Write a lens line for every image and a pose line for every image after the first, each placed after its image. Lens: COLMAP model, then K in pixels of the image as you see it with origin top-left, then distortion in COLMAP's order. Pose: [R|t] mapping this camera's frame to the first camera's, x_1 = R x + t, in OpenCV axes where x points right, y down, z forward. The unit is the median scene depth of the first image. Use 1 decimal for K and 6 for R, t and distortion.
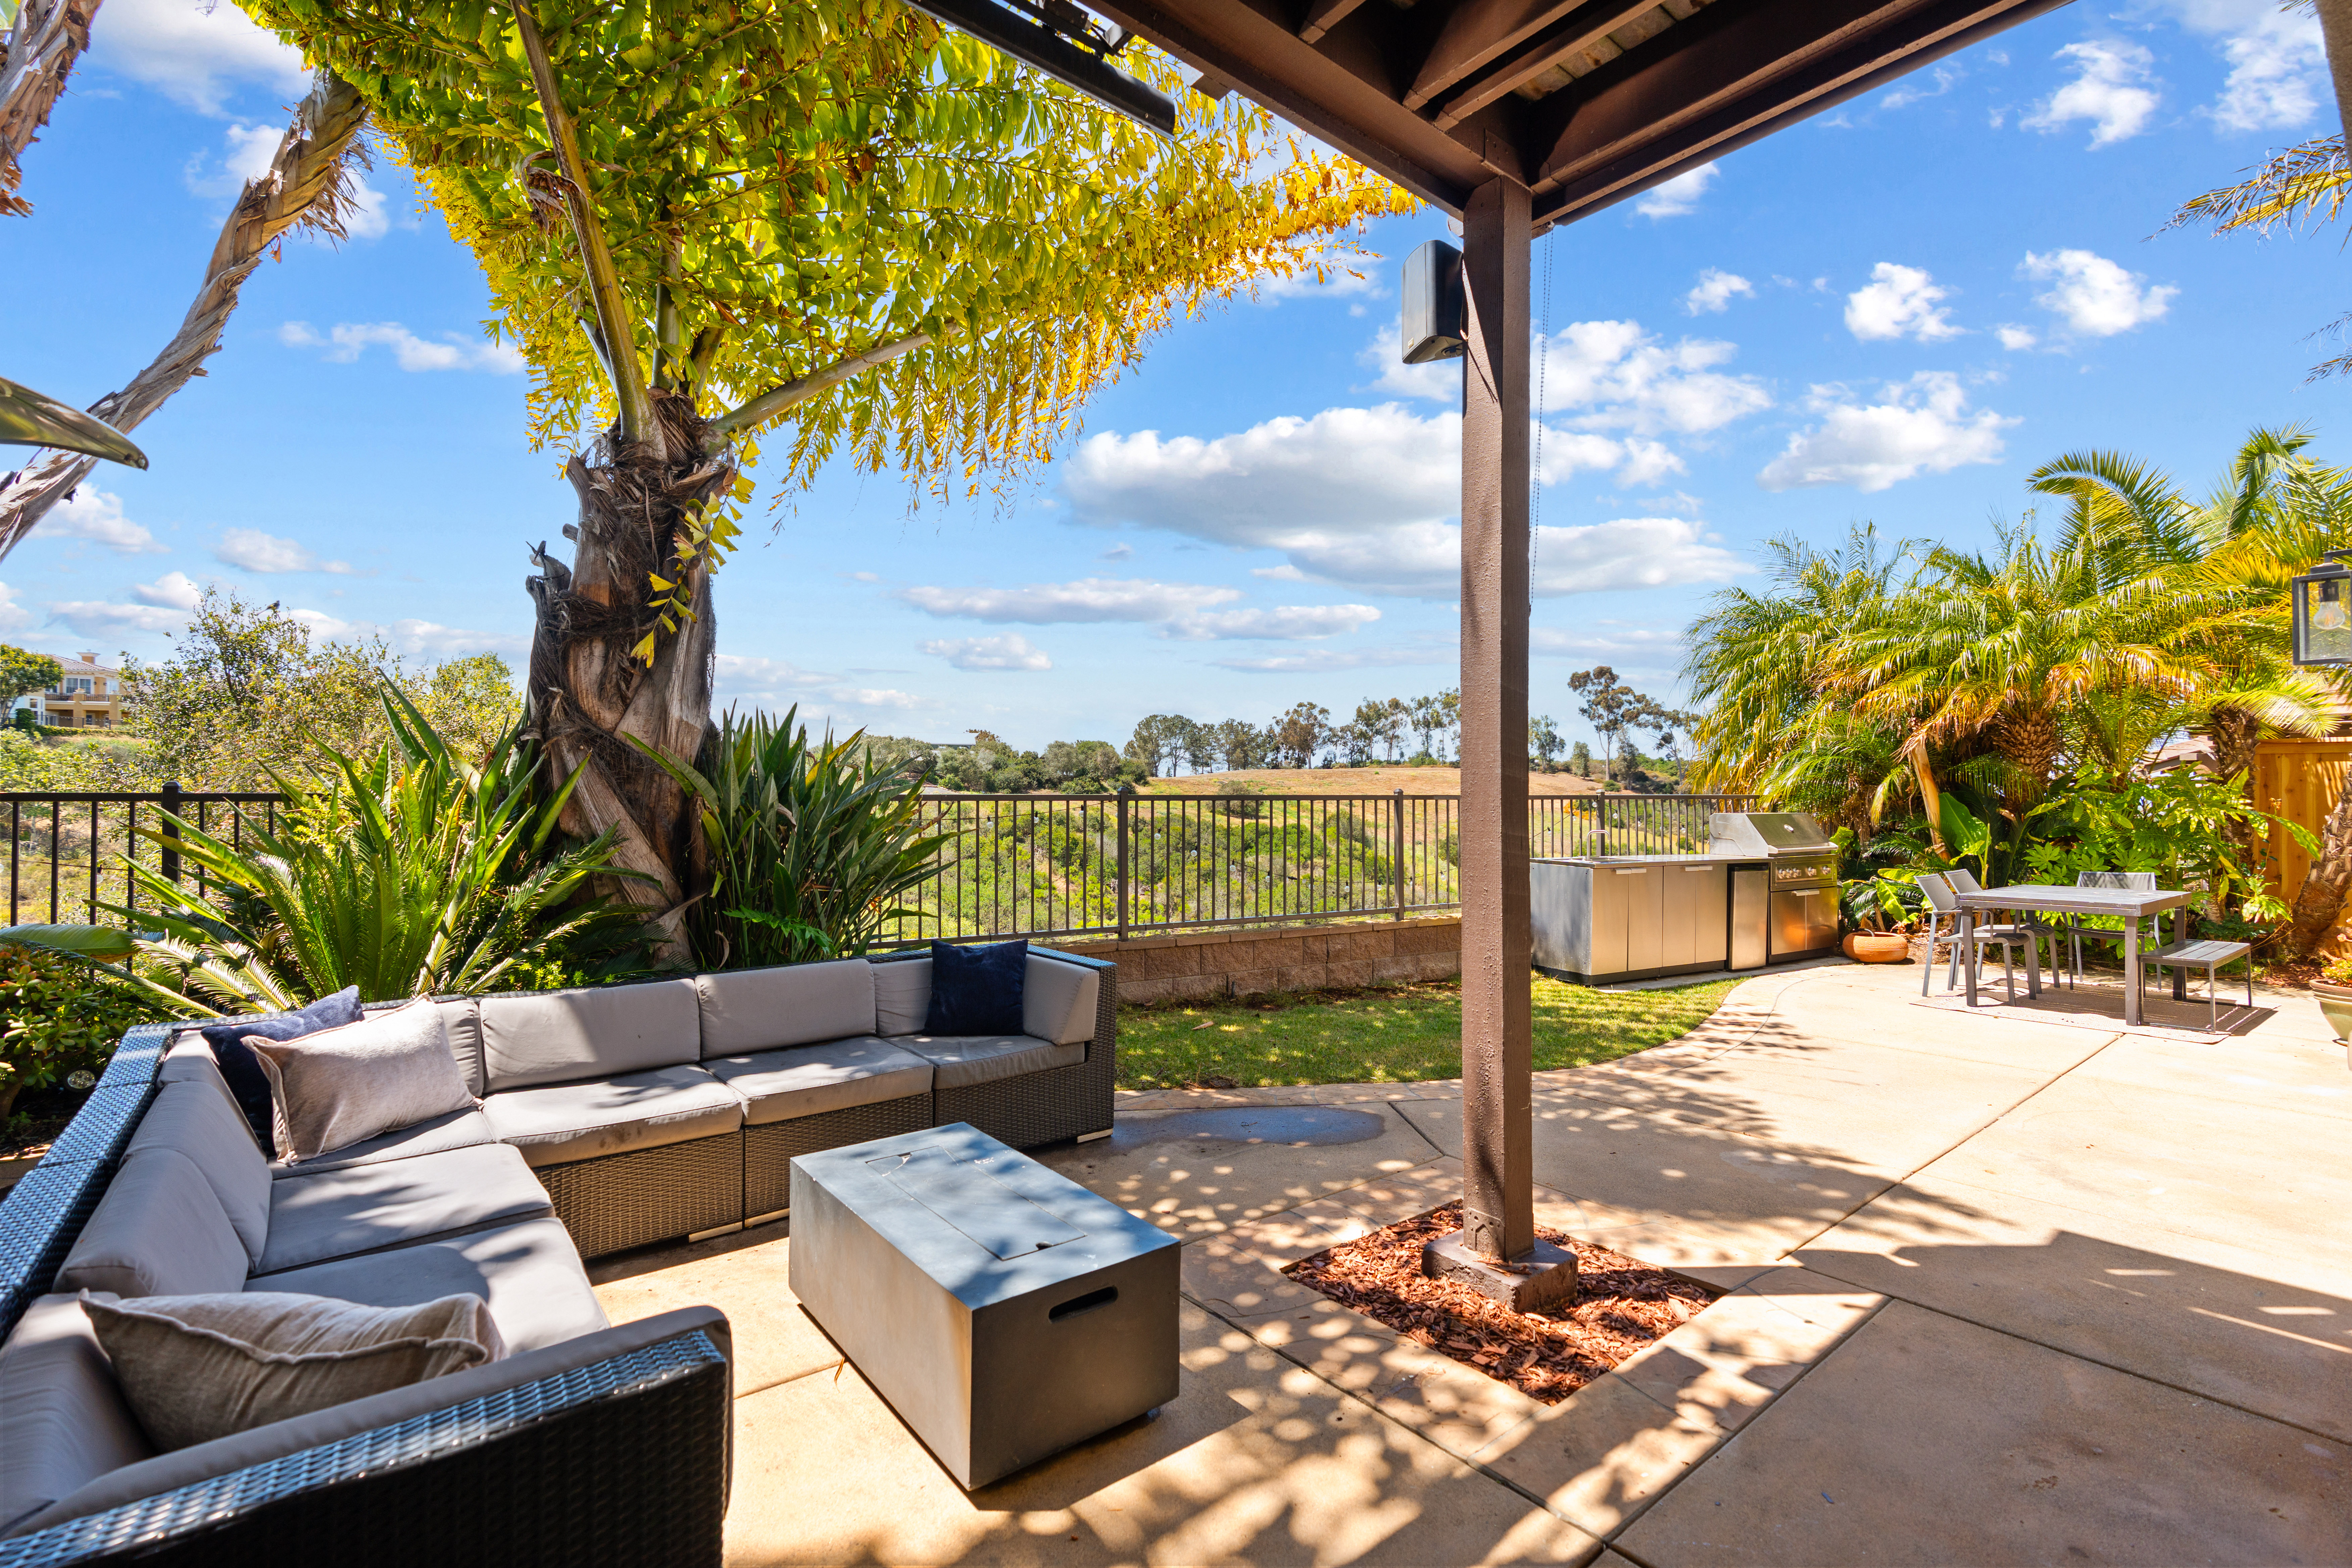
lens RADIAL K [[1058.7, 0, 1195.2], [0, 1058.7, 790.3], [0, 0, 1]] dist [-0.012552, 0.005213]
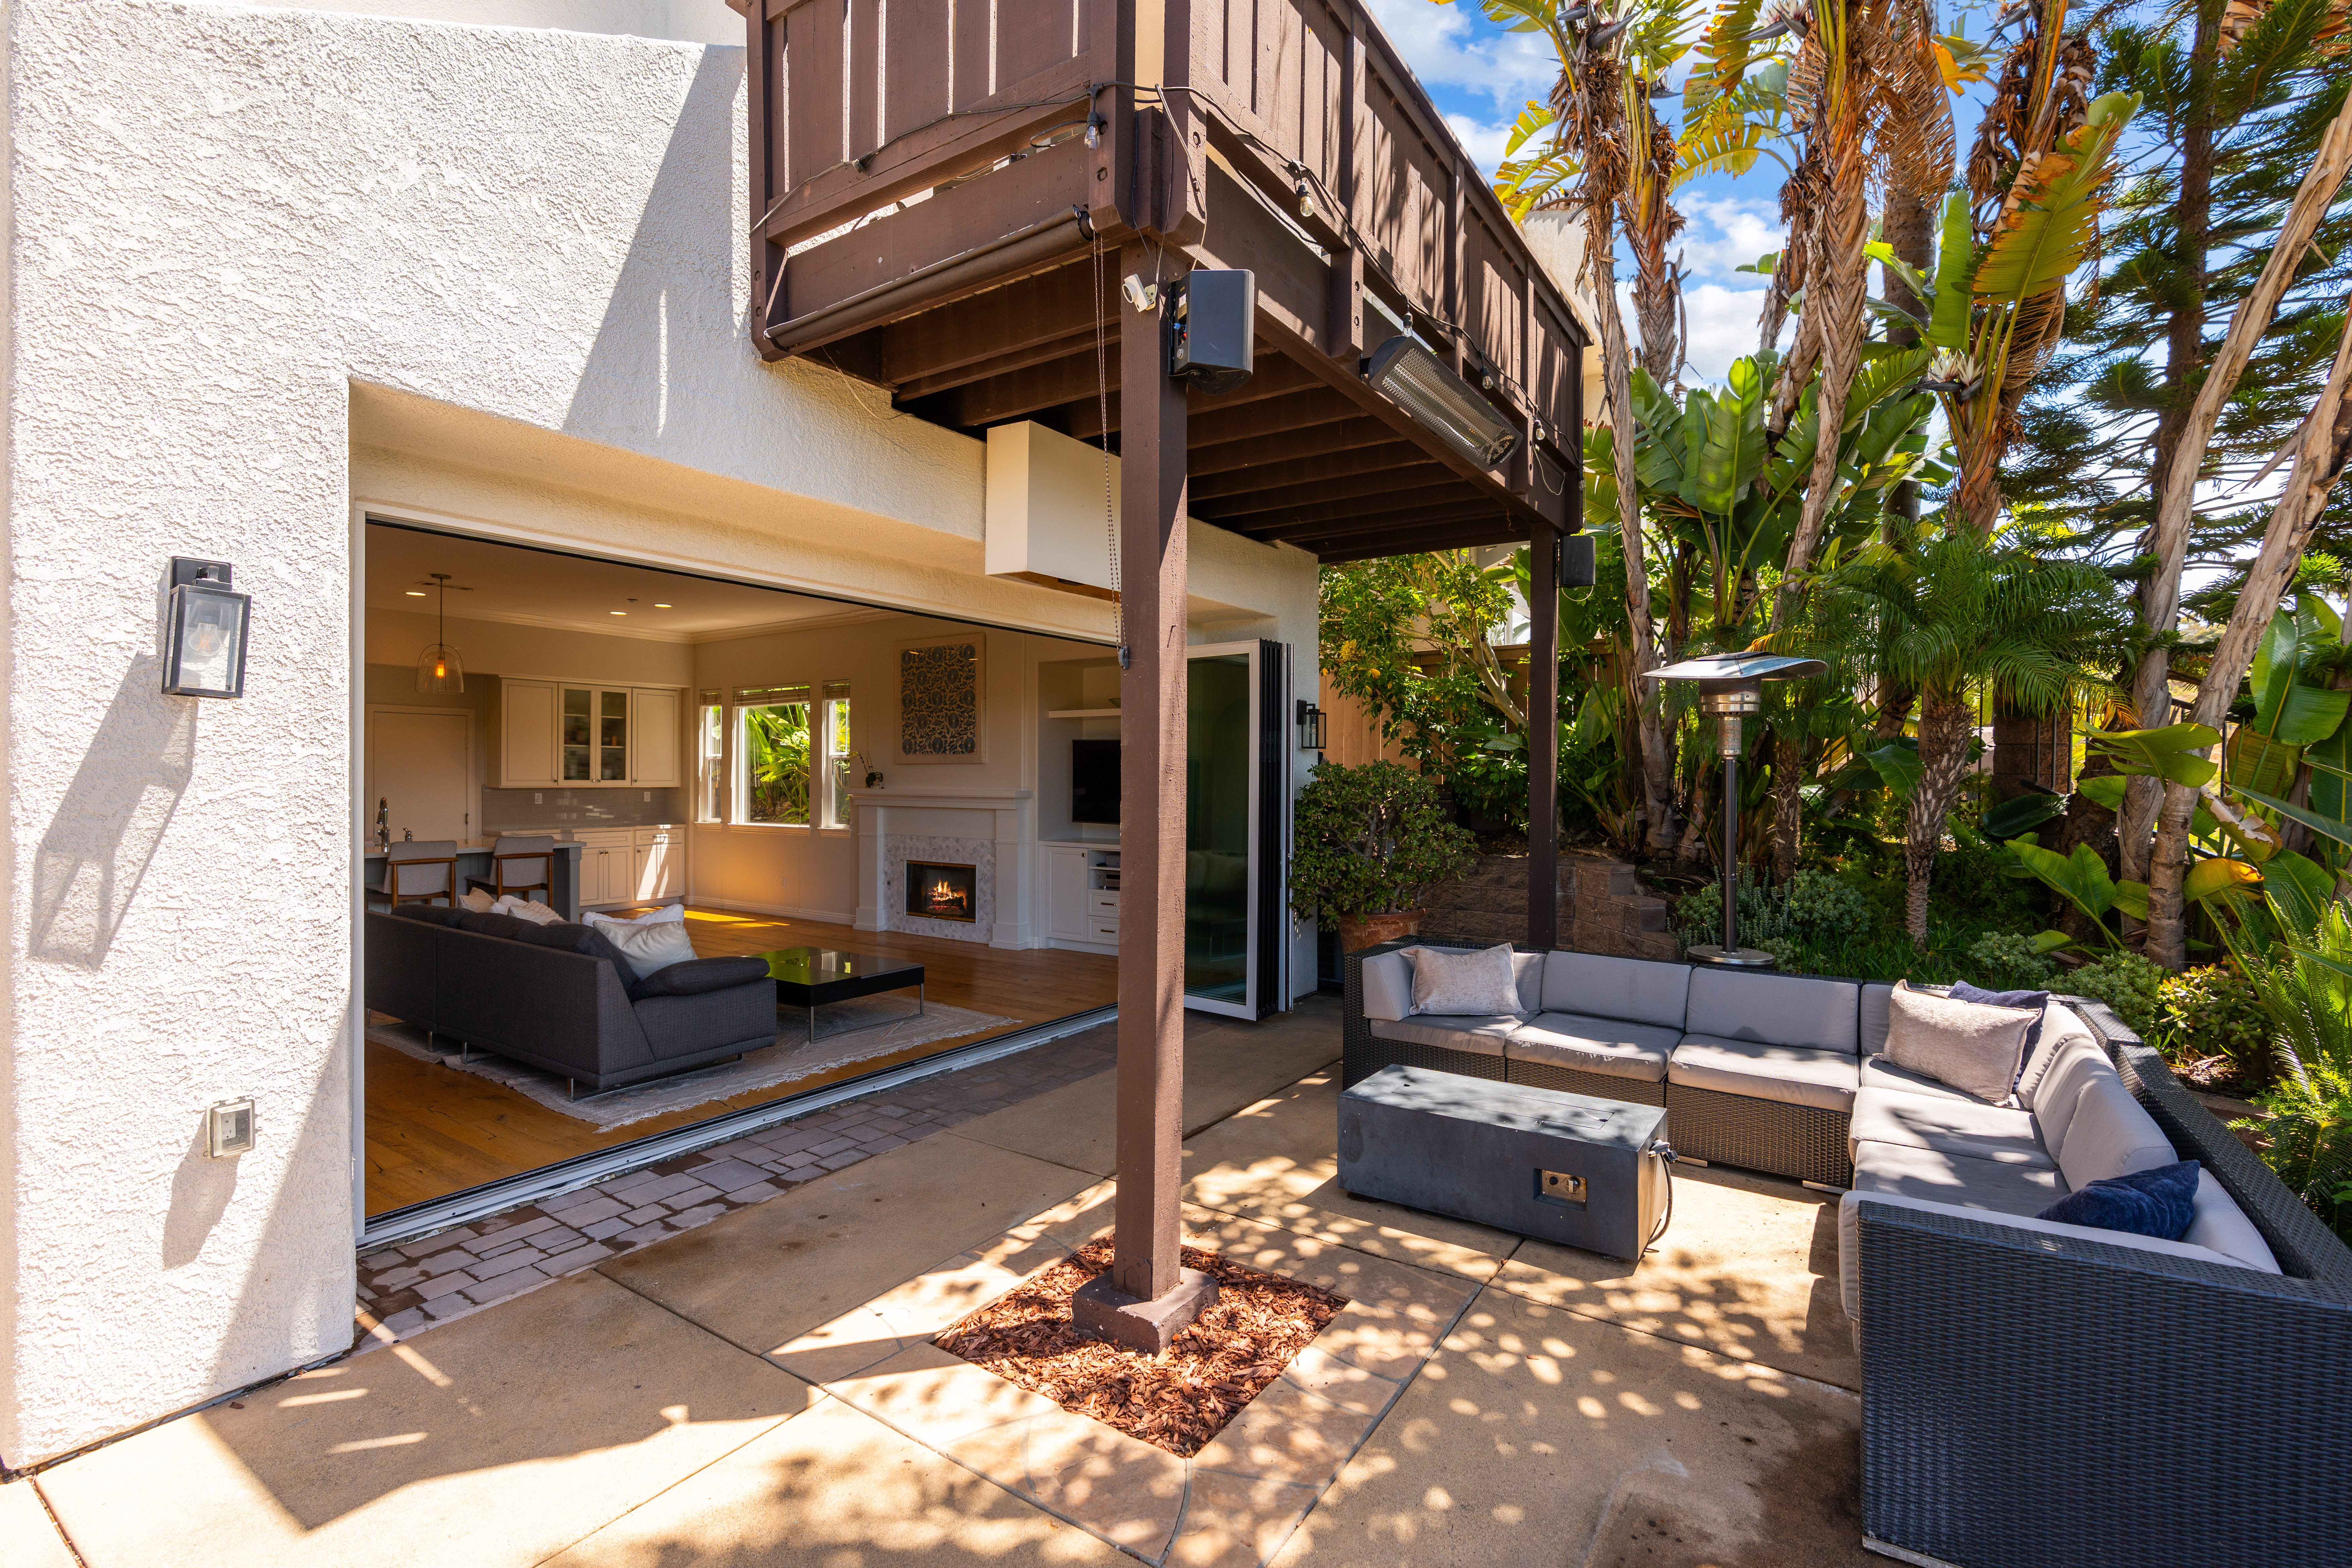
lens RADIAL K [[1058.7, 0, 1167.1], [0, 1058.7, 782.1], [0, 0, 1]] dist [-0.012552, 0.005213]
pose [[-0.952951, -0.002875, -0.303111, 0.577380], [-0.007733, 0.999860, 0.014827, -0.068496], [0.303026, 0.016473, -0.952840, 1.982295]]
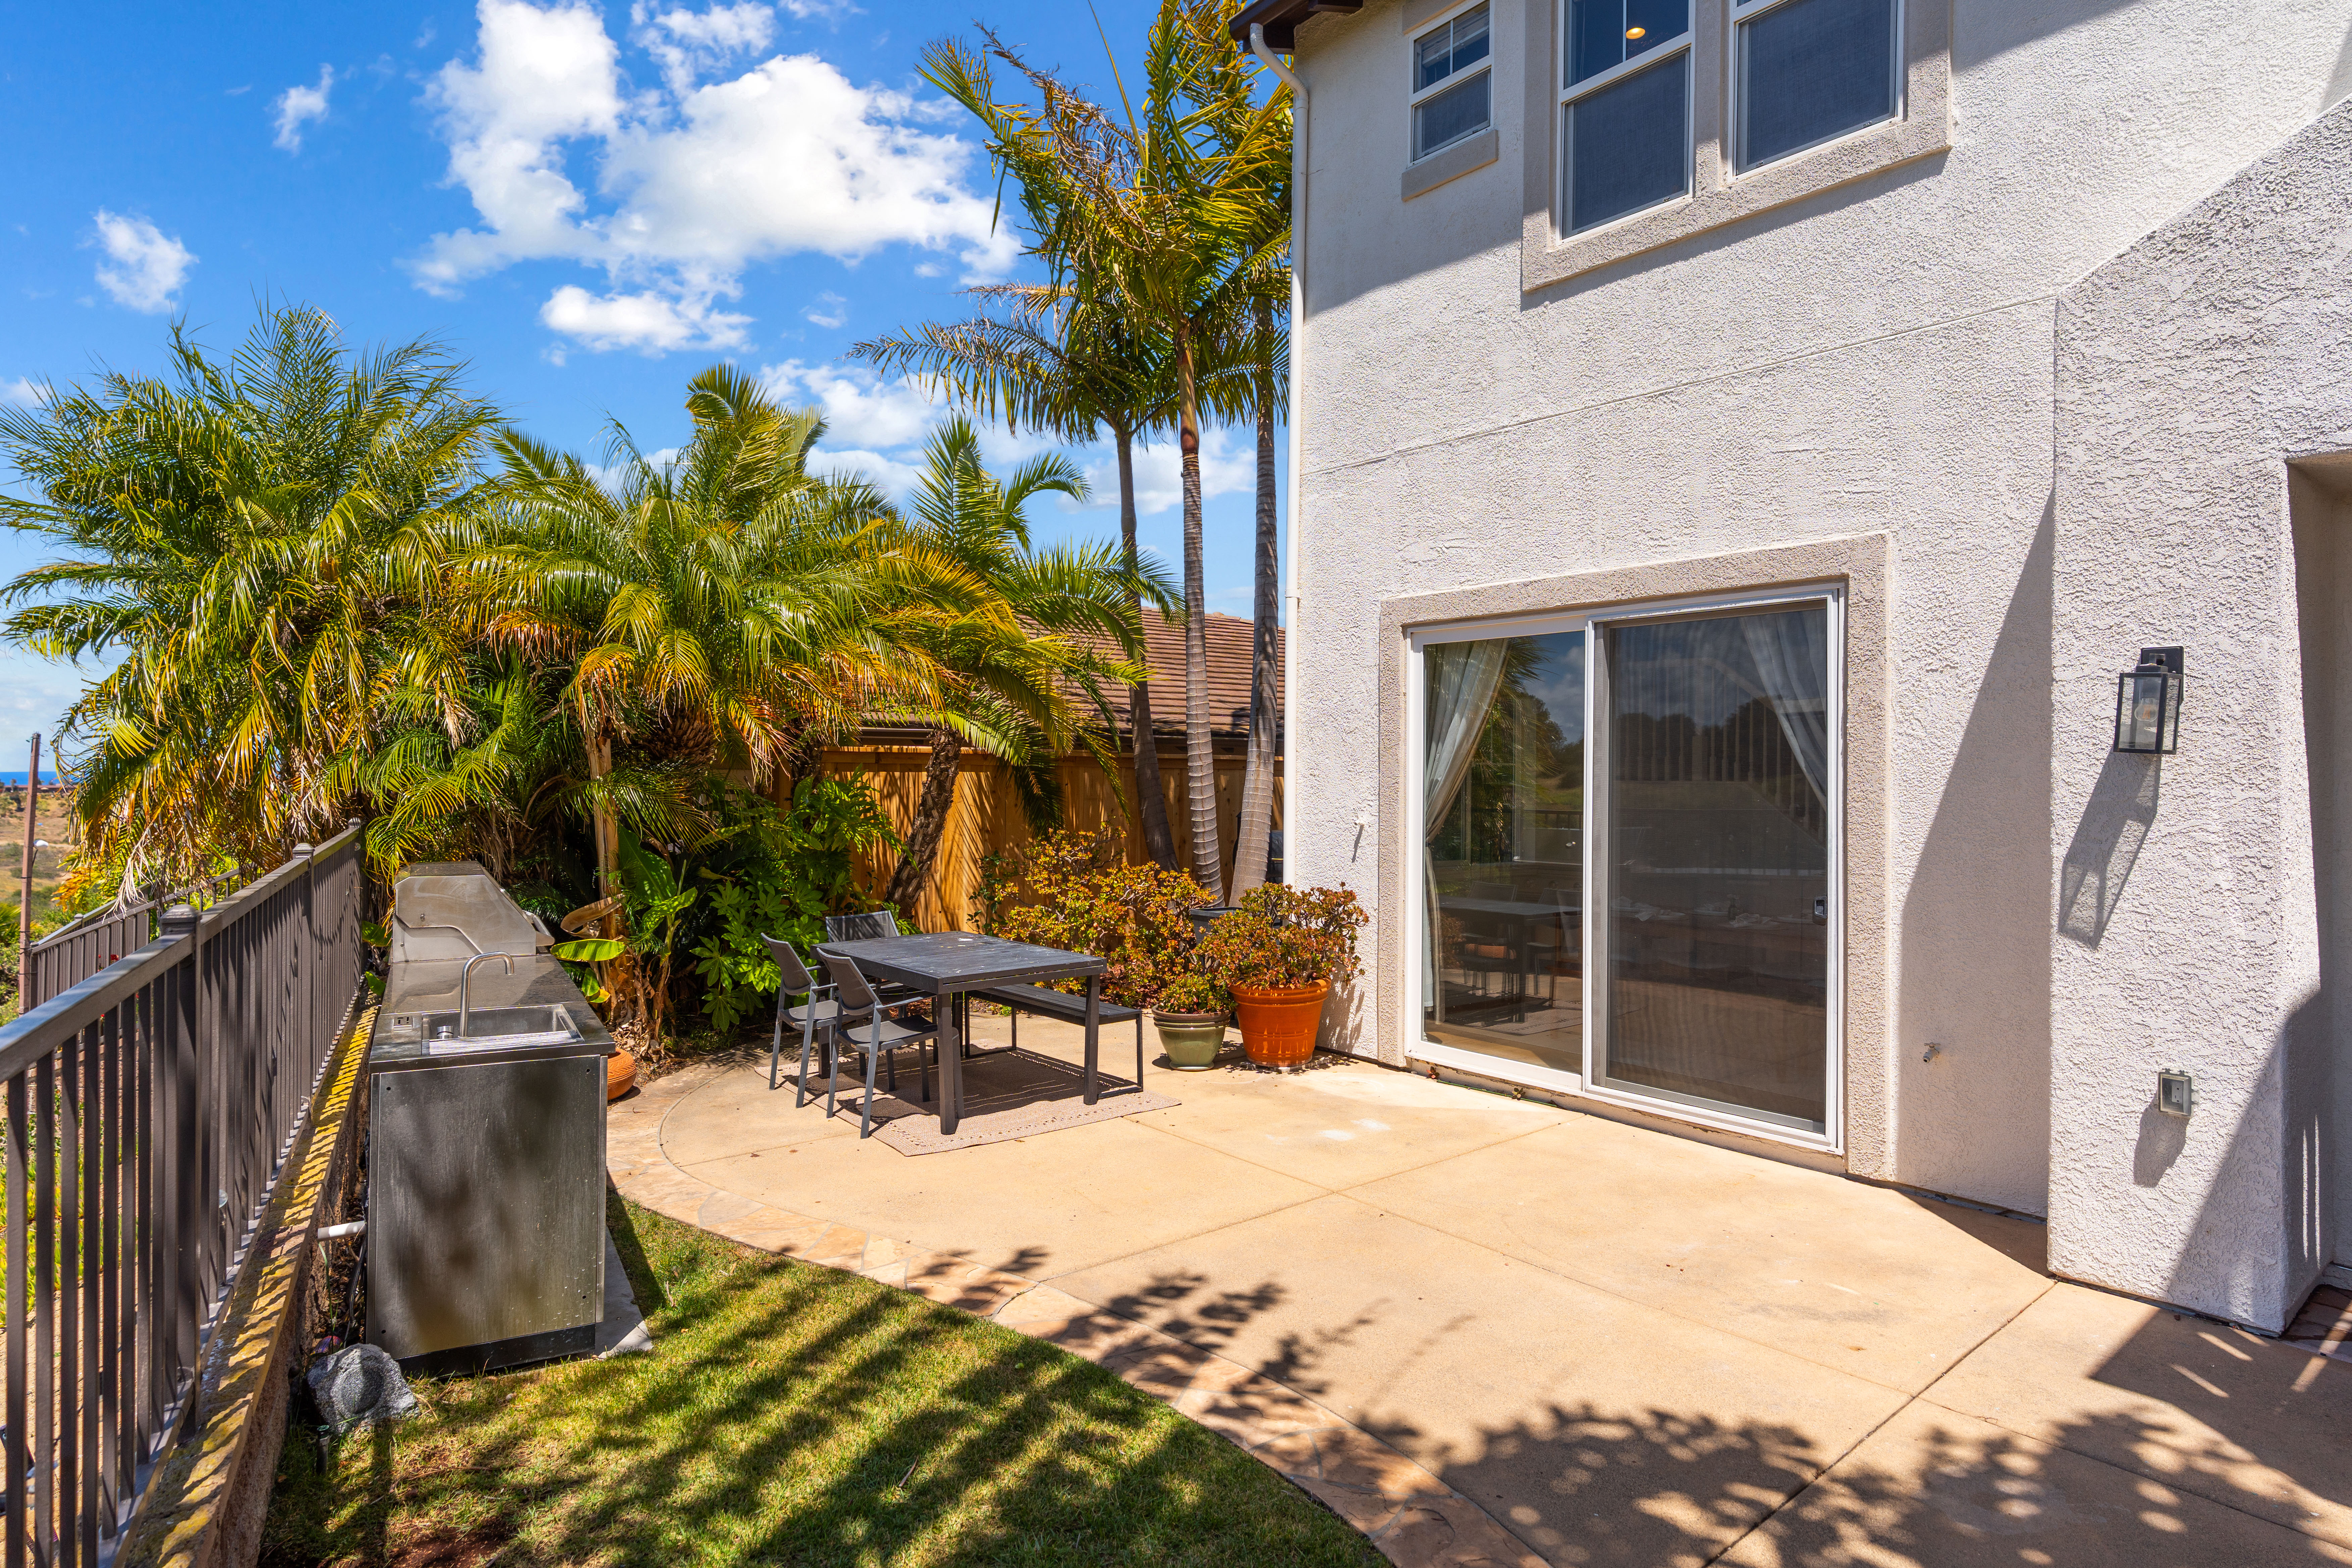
lens RADIAL K [[1286.0, 0, 1193.4], [0, 1286.0, 765.0], [0, 0, 1]] dist [-0.017534, 0.002354]
pose [[-0.021488, 0.005236, 0.999755, -0.246530], [-0.000139, 0.999986, -0.005240, -0.098953], [-0.999769, -0.000252, -0.021487, 1.977384]]
